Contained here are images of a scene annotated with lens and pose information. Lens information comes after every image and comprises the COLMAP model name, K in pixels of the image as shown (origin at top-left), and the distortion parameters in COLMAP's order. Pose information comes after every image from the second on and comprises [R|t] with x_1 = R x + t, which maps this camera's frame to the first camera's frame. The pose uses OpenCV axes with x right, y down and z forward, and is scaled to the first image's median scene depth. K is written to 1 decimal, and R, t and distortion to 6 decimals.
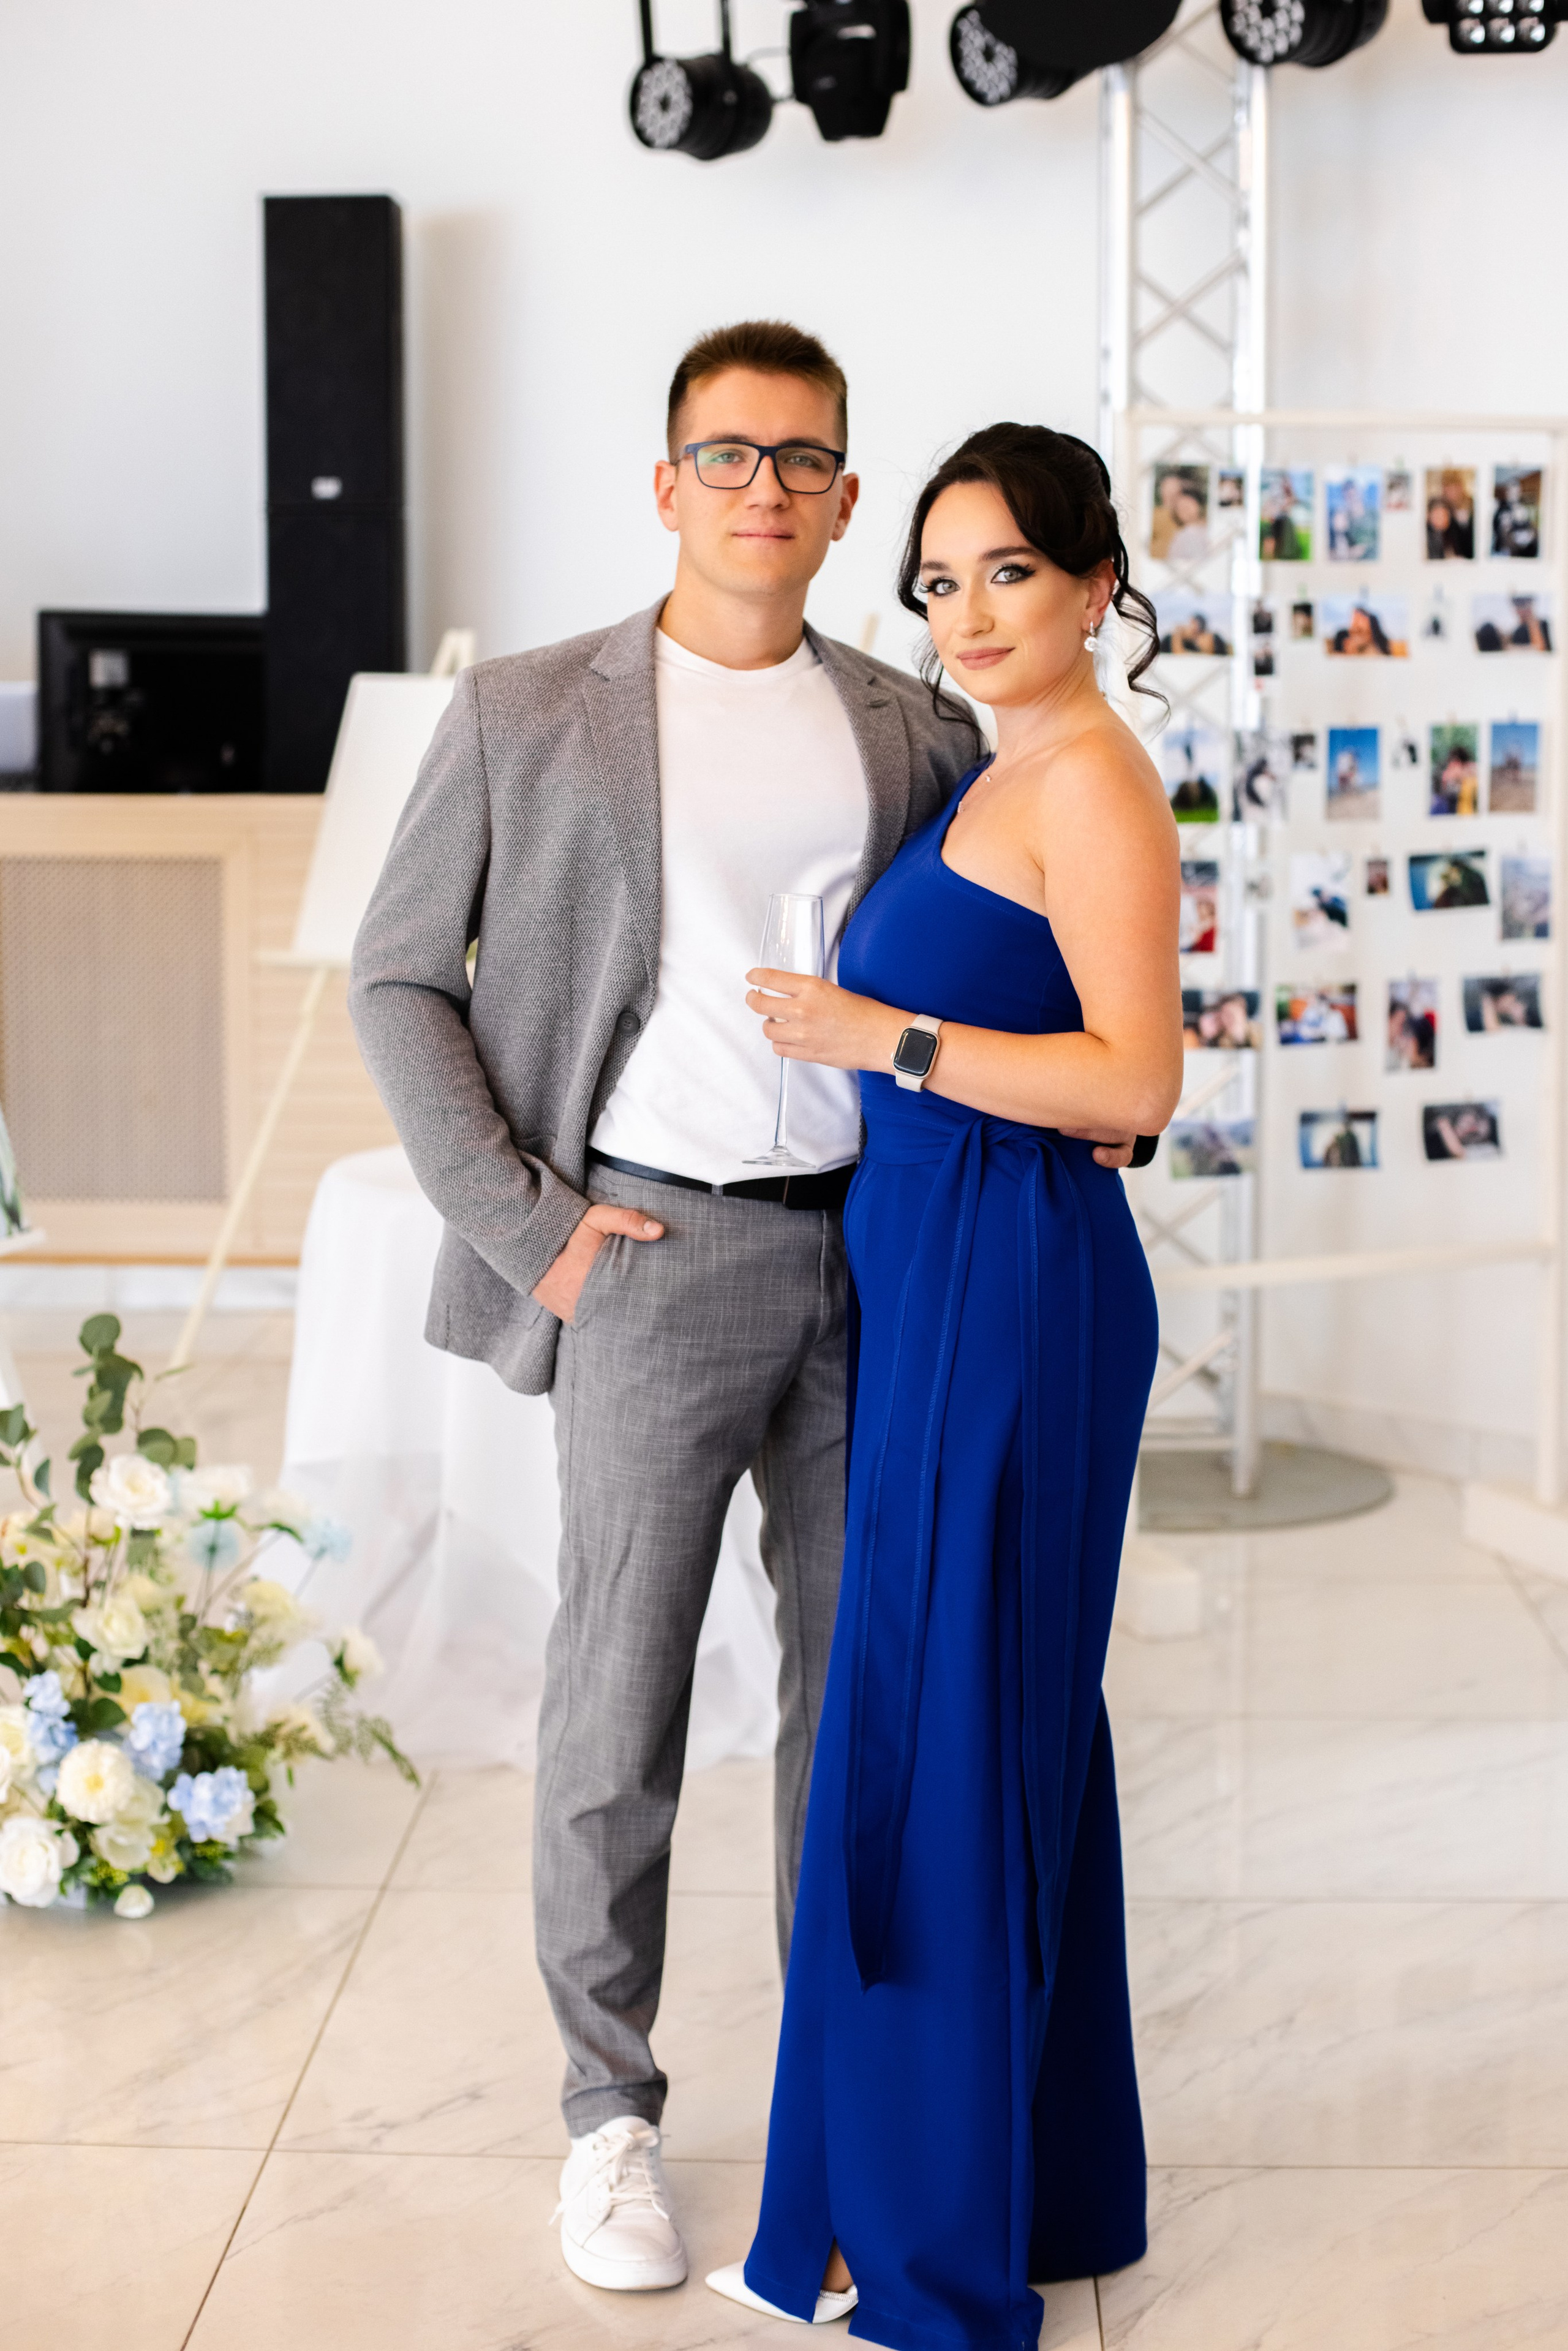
lens RADIAL K [[3951.0, 0, 784.0], [0, 3951.0, 1175.5], [0, 0, 1]] dist [-0.191863, 0.163889]
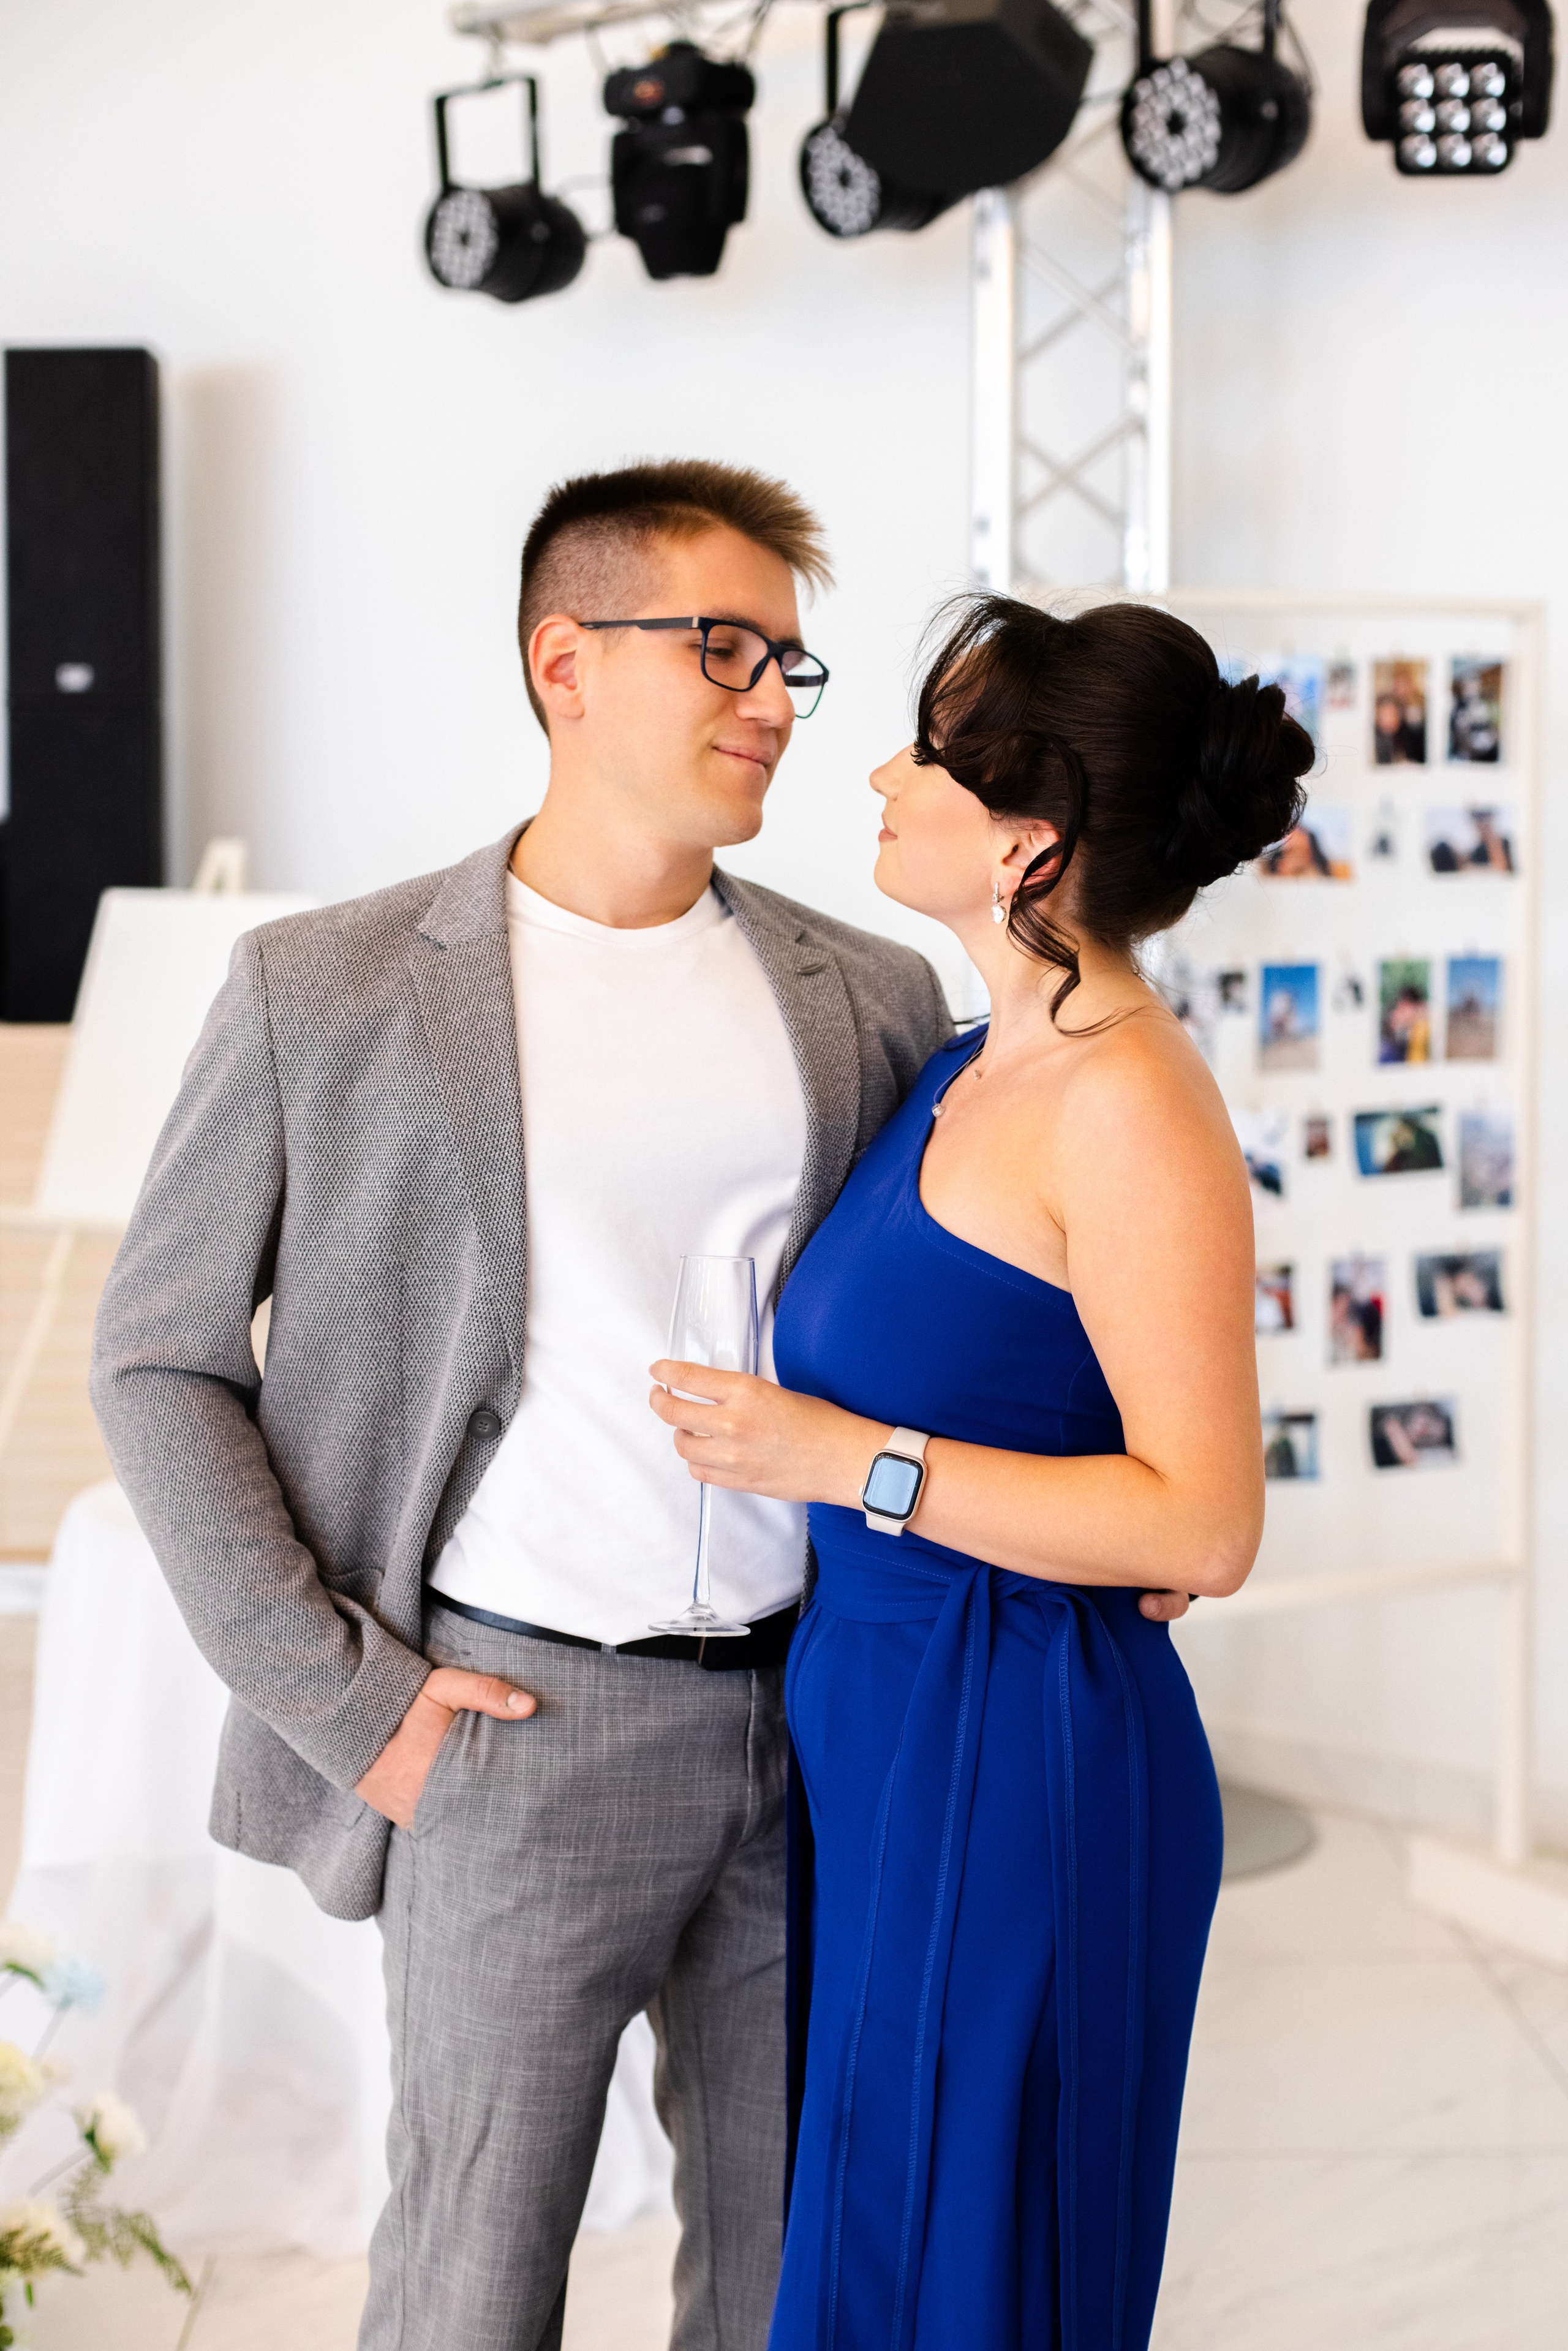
lens RADIAL K [[3698.2, 0, 784.0], [0, 3698.2, 1175.5], [0, 0, 1]] dist [-0.175129, 0.140561]
pose [[0.997293, -0.003338, 0.073448, -0.023061], [0.006253, 0.999200, -0.039492, -0.037635], [-0.073257, 0.039844, 0.996517, 0.216556]]
